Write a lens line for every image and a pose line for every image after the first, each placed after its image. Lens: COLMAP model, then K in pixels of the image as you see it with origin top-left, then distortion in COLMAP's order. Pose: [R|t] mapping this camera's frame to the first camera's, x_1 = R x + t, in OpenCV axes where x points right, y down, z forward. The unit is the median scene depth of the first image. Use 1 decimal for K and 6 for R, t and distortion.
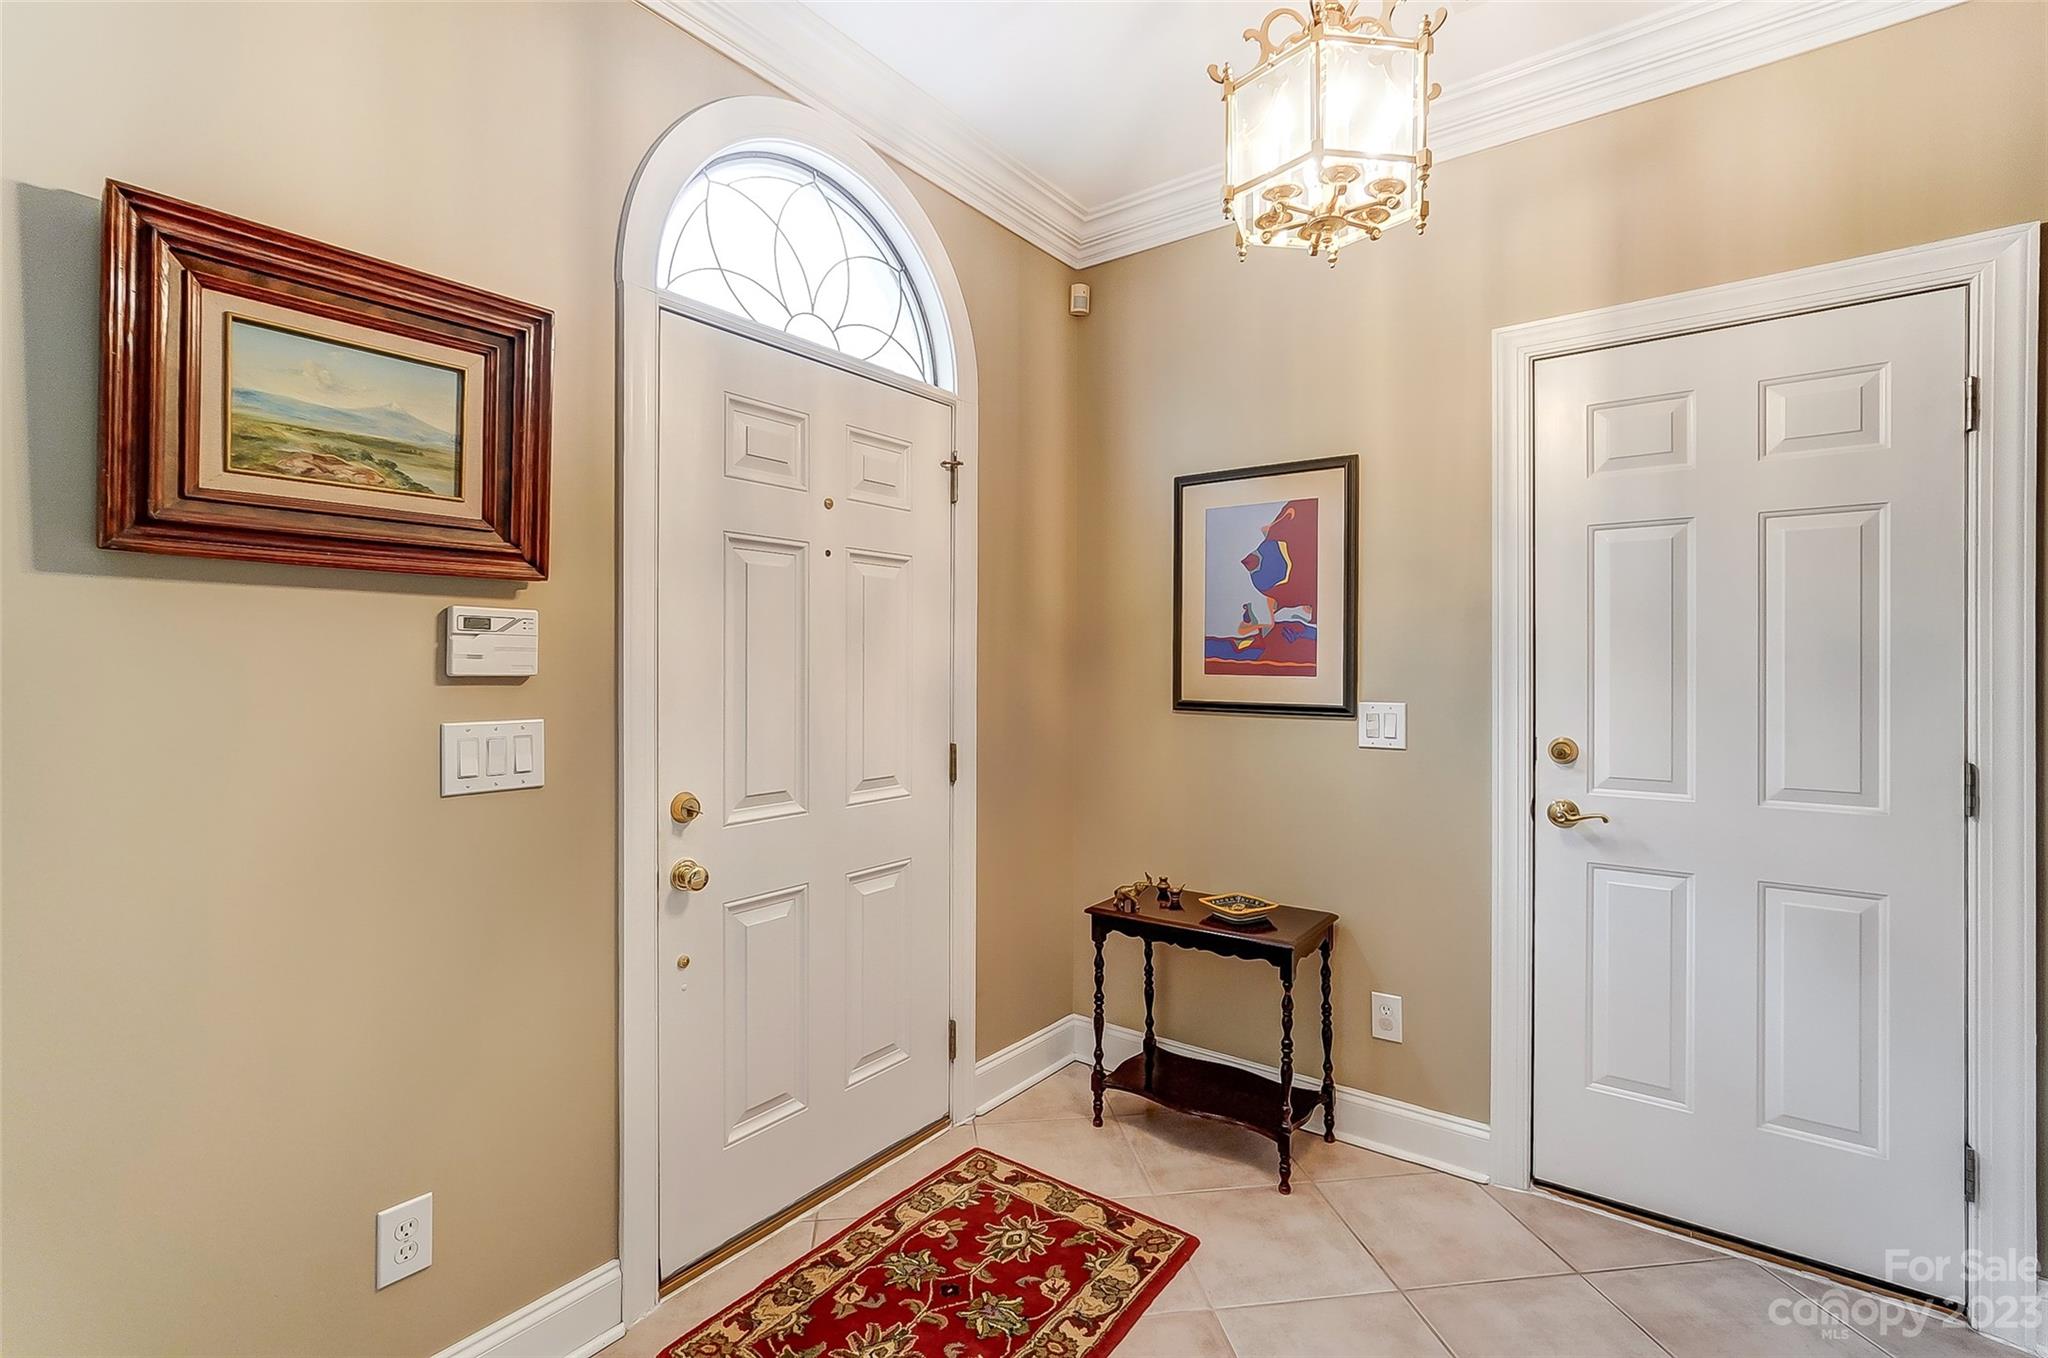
lens RADIAL K [[917.5, 0, 1019.6], [0, 917.5, 670.6], [0, 0, 1]] dist [-0.021152, 0.011766]
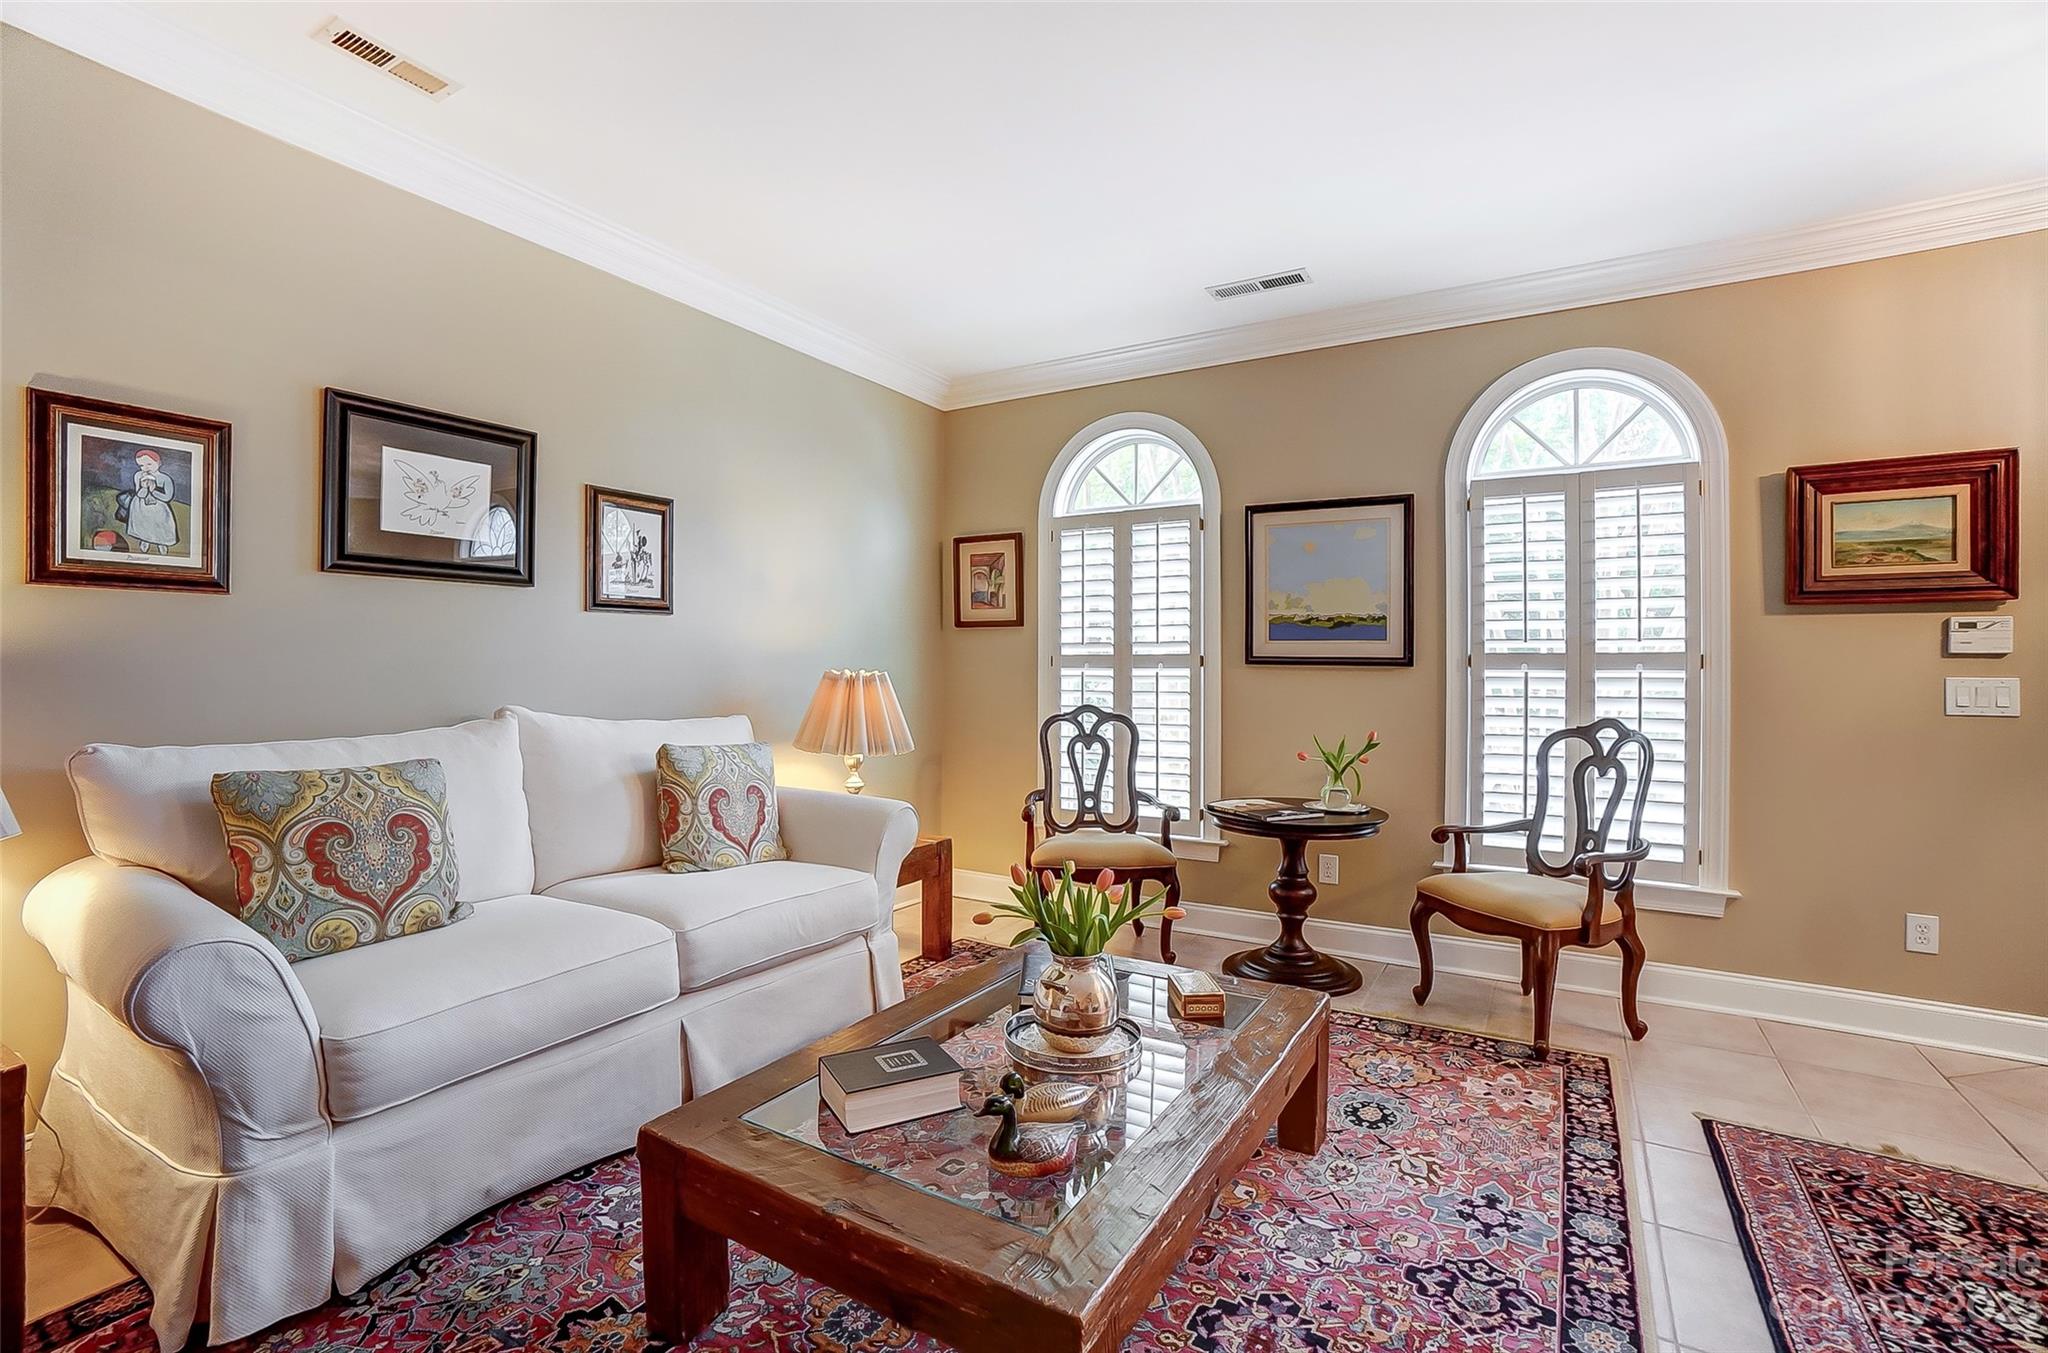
lens RADIAL K [[922.4, 0, 1005.3], [0, 922.4, 661.4], [0, 0, 1]] dist [-0.065511, 0.024202]
pose [[0.104115, -0.025611, -0.994235, 0.731019], [-0.022112, 0.999362, -0.028059, 0.084990], [0.994319, 0.024906, 0.103482, -0.844316]]
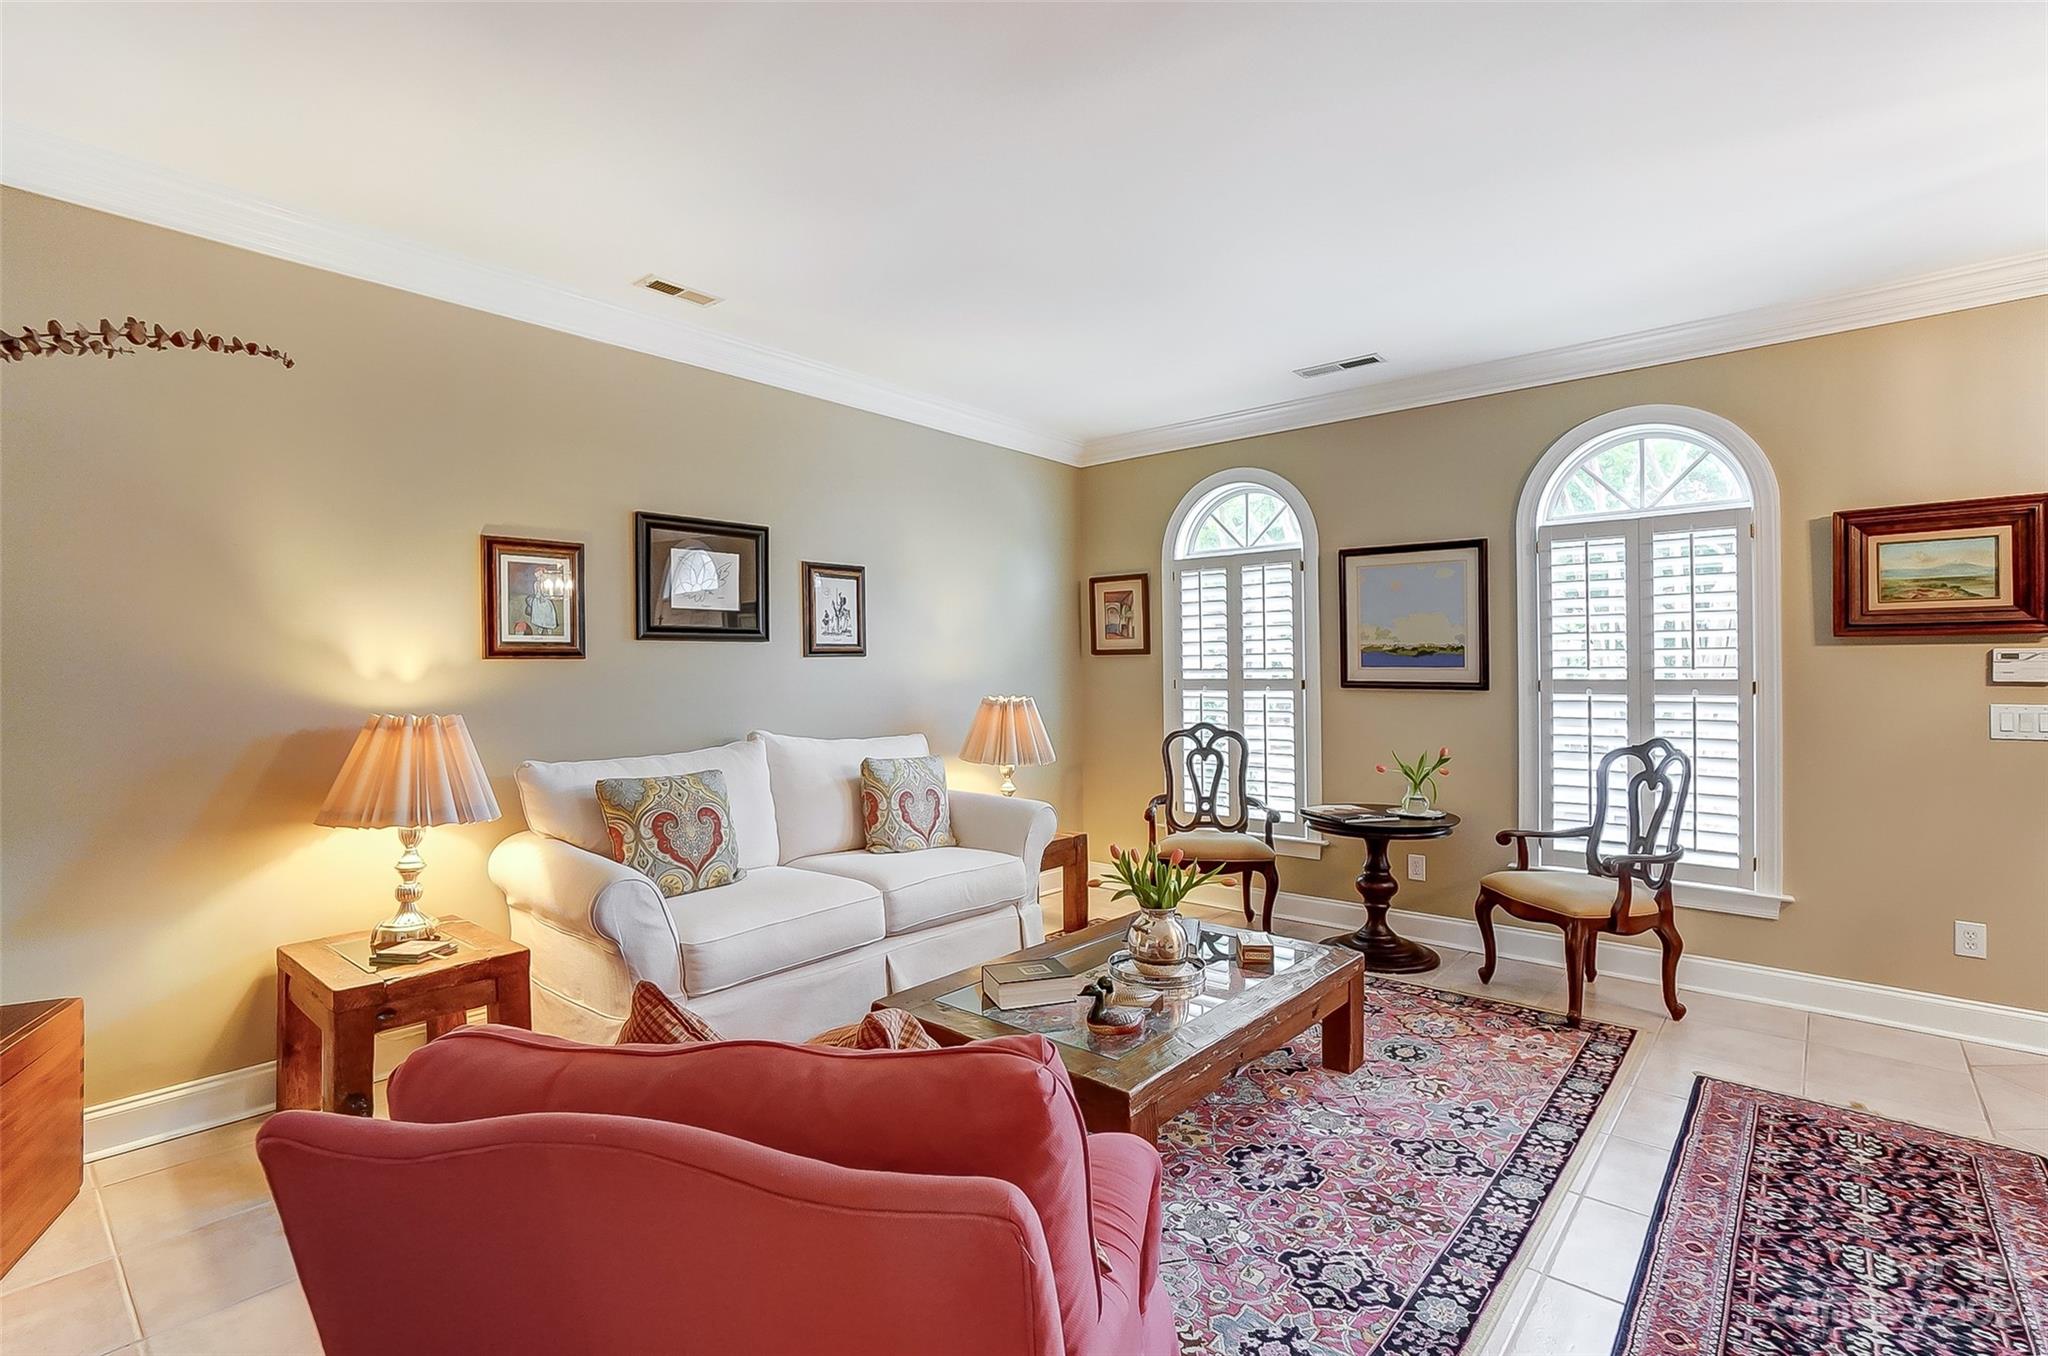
lens RADIAL K [[954.1, 0, 998.5], [0, 954.1, 665.0], [0, 0, 1]] dist [-0.028668, 0.015311]
pose [[-0.070784, -0.022136, -0.997246, 1.211609], [-0.013577, 0.999682, -0.021227, 0.031587], [0.997399, 0.012037, -0.071062, -0.807233]]
